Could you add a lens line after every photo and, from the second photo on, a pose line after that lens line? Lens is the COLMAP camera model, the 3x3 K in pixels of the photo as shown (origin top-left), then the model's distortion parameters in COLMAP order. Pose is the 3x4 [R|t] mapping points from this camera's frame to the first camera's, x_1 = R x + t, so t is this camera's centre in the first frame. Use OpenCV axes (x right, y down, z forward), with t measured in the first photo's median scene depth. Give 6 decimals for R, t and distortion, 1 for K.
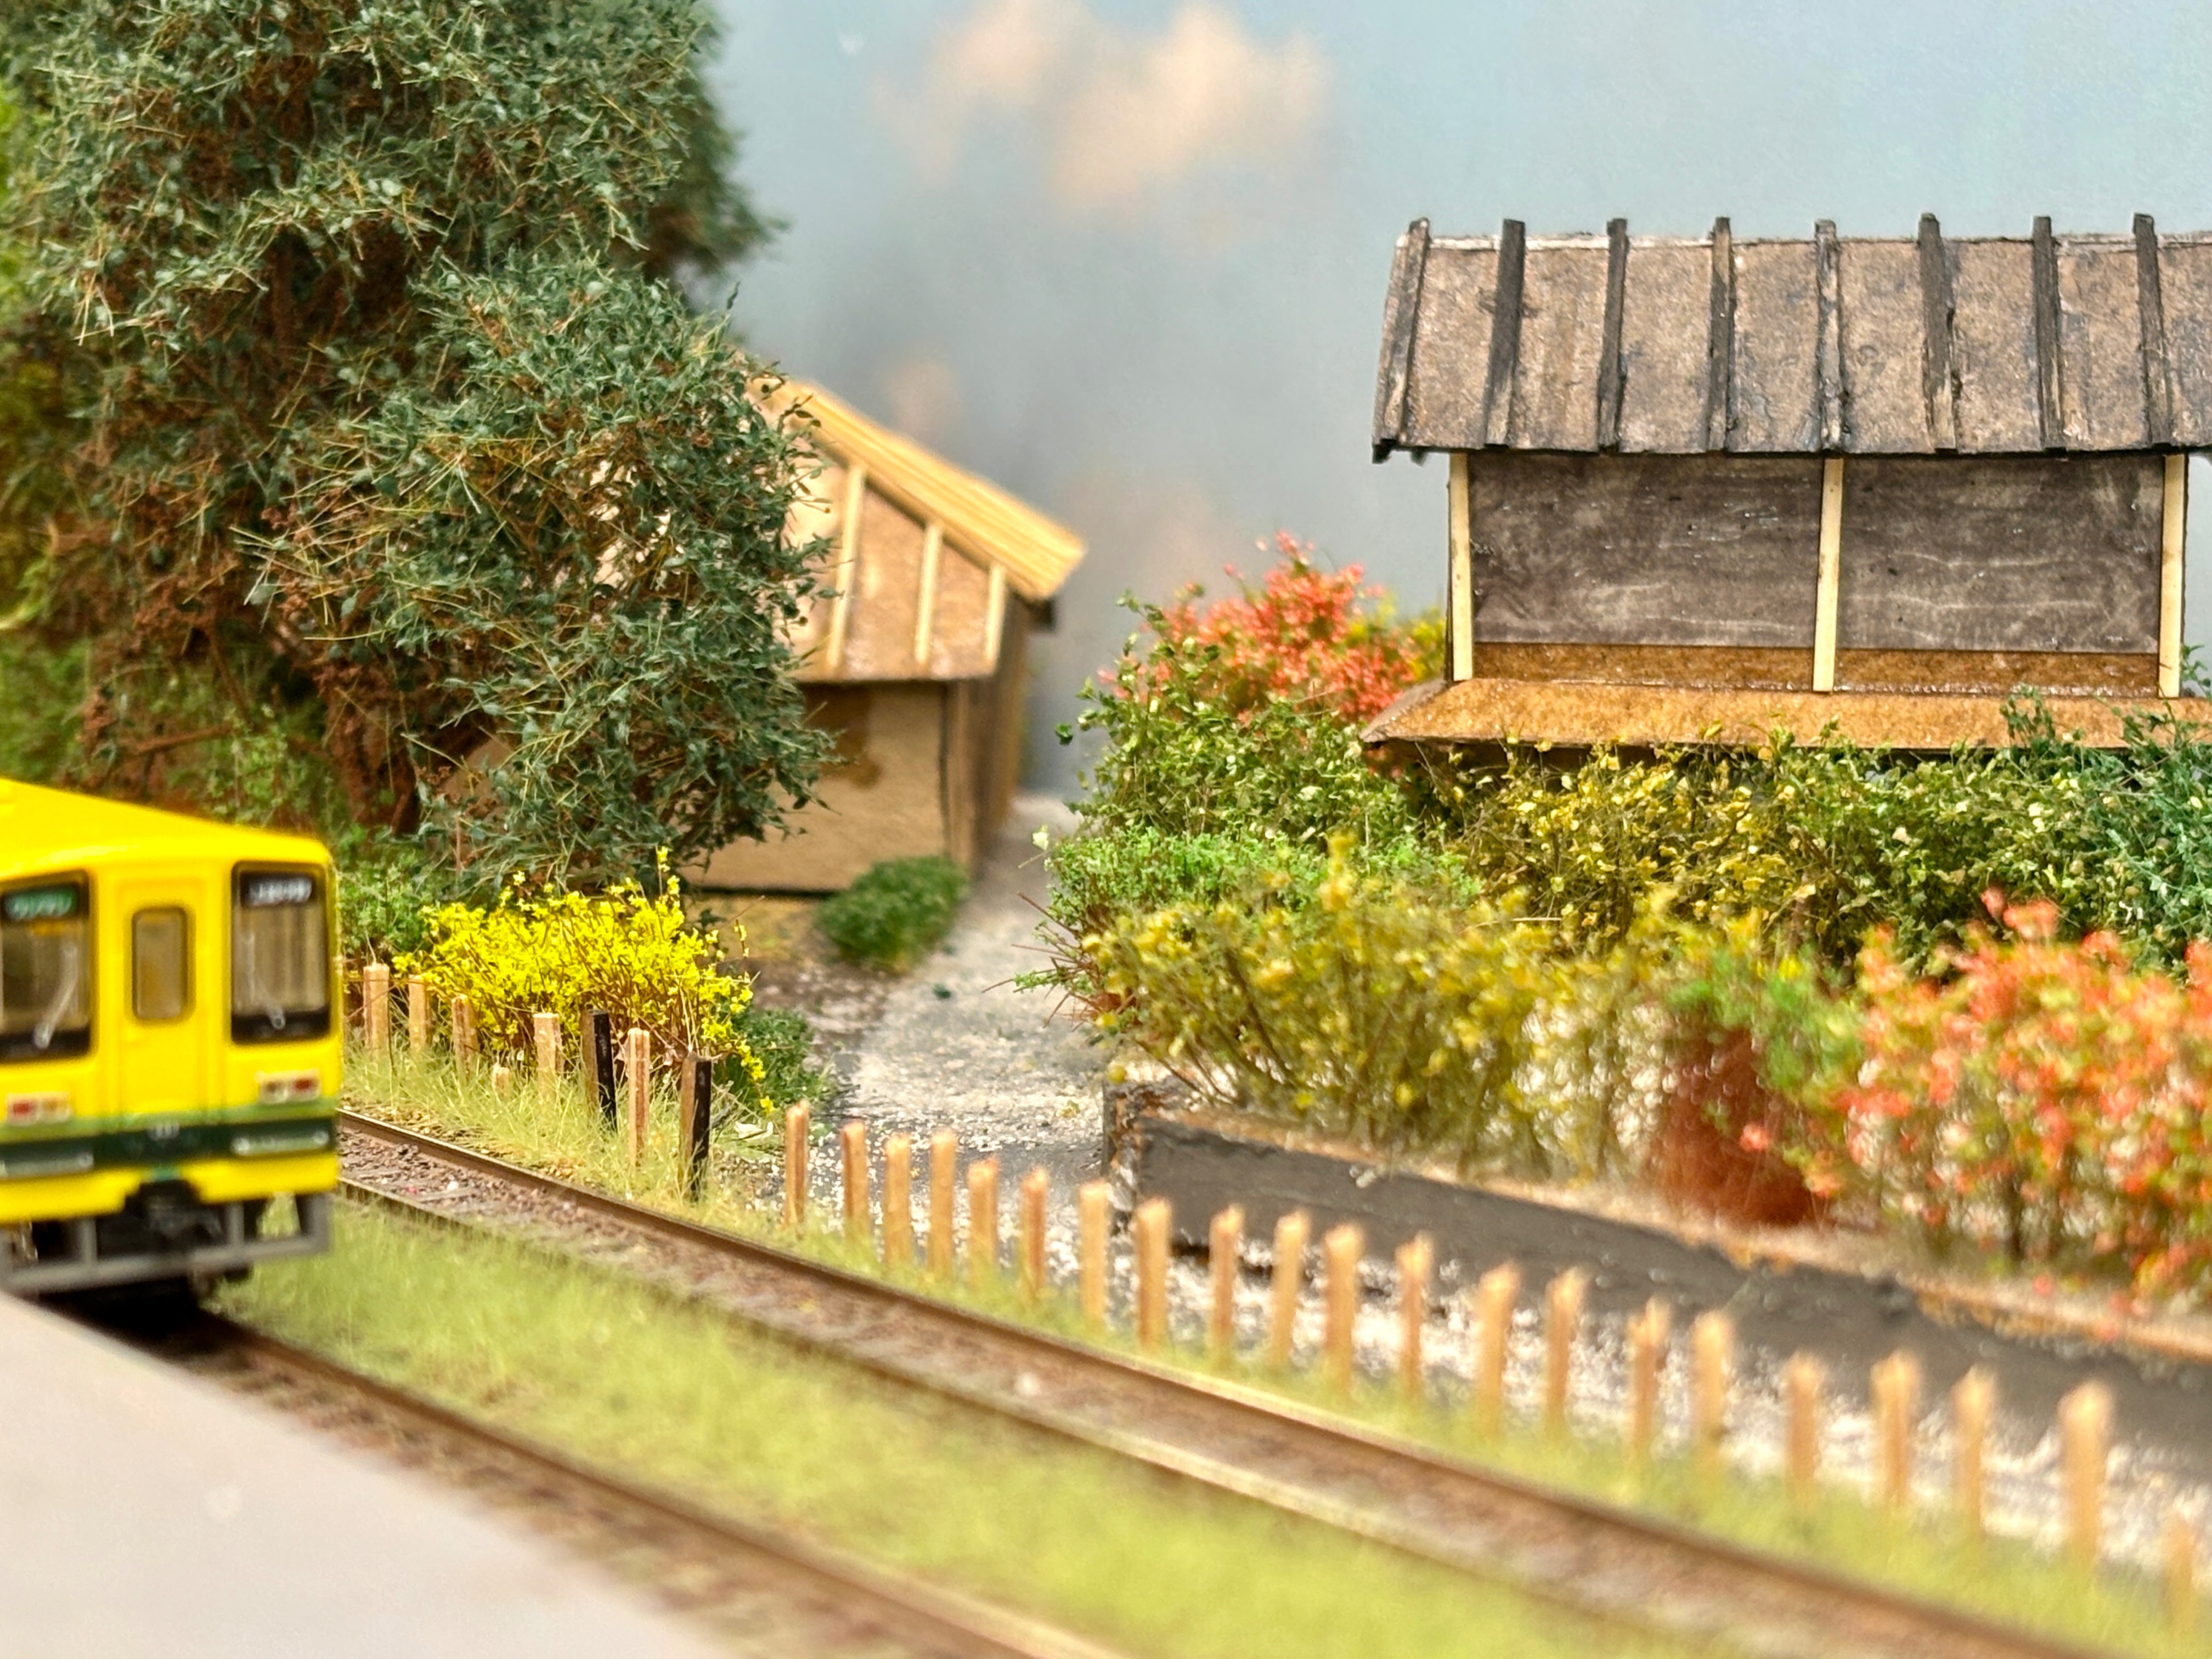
lens RADIAL K [[4686.1, 0, 1101.6], [0, 4686.1, 831.1], [0, 0, 1]] dist [0.180812, 0.000000]
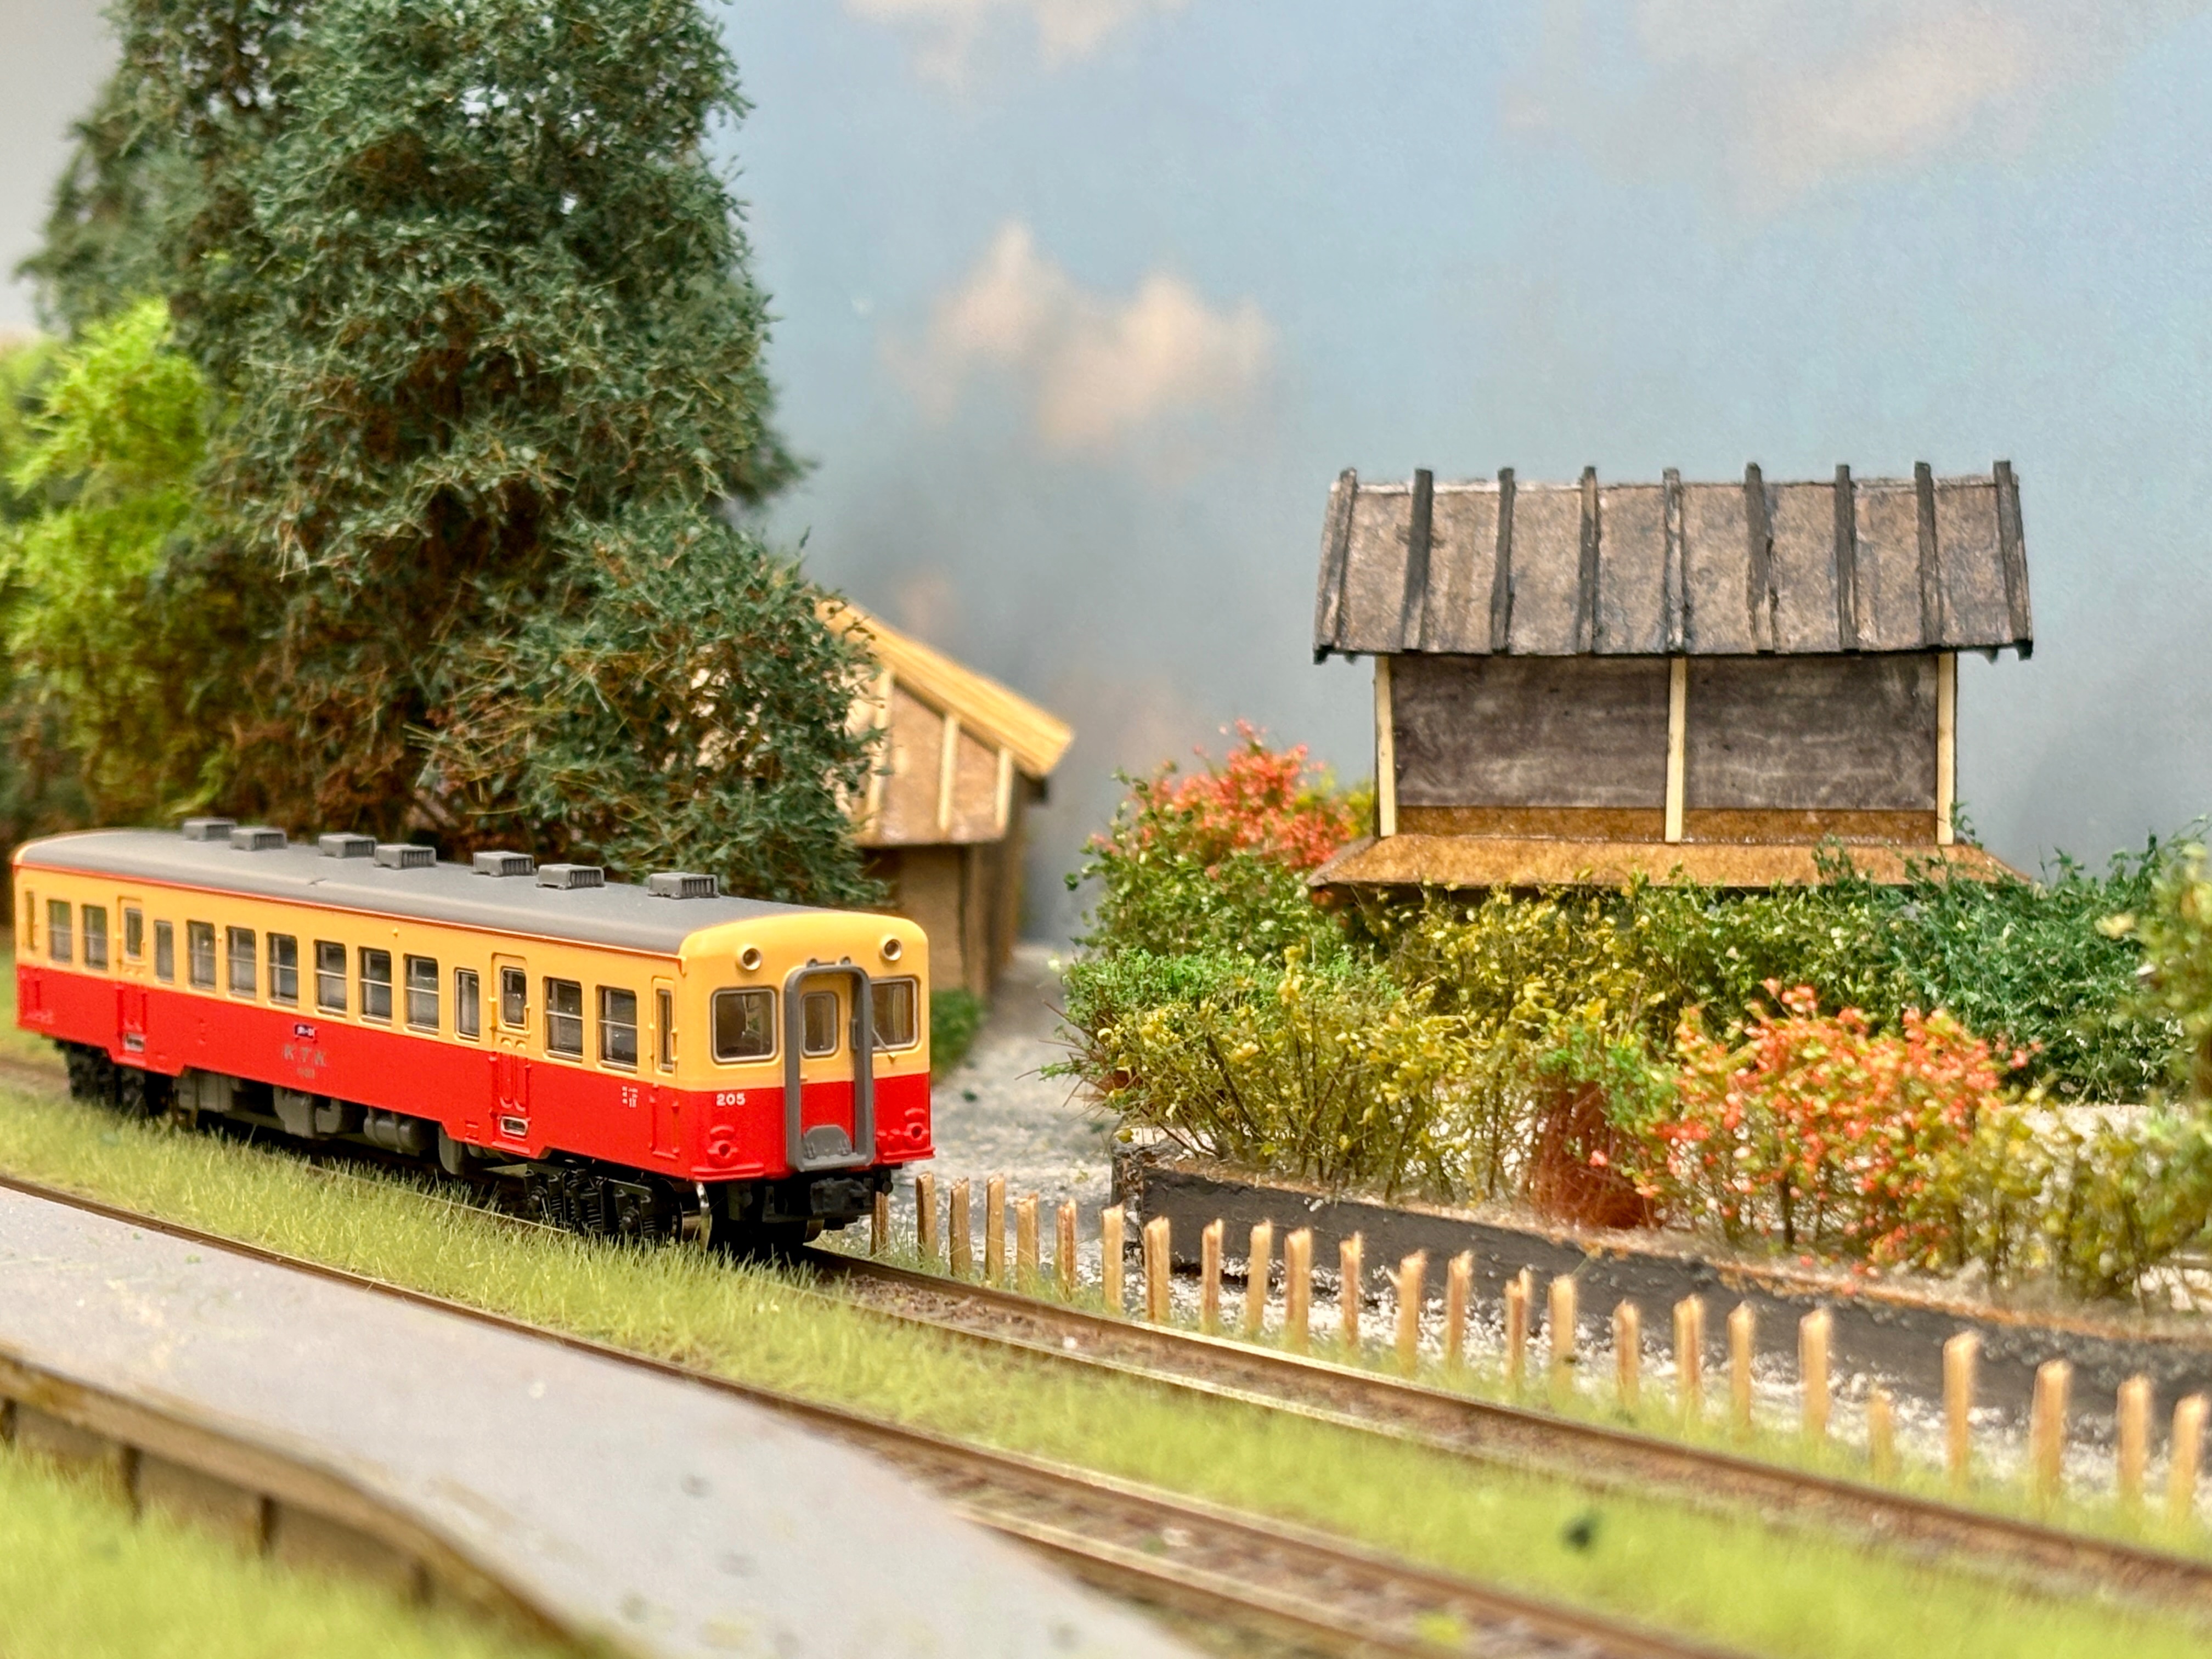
lens RADIAL K [[4595.3, 0, 1107.8], [0, 4595.3, 825.9], [0, 0, 1]] dist [0.230238, 0.000000]
pose [[0.999870, -0.010013, 0.012643, -0.013704], [0.010516, 0.999129, -0.040369, 0.014277], [-0.012228, 0.040497, 0.999105, -0.232714]]
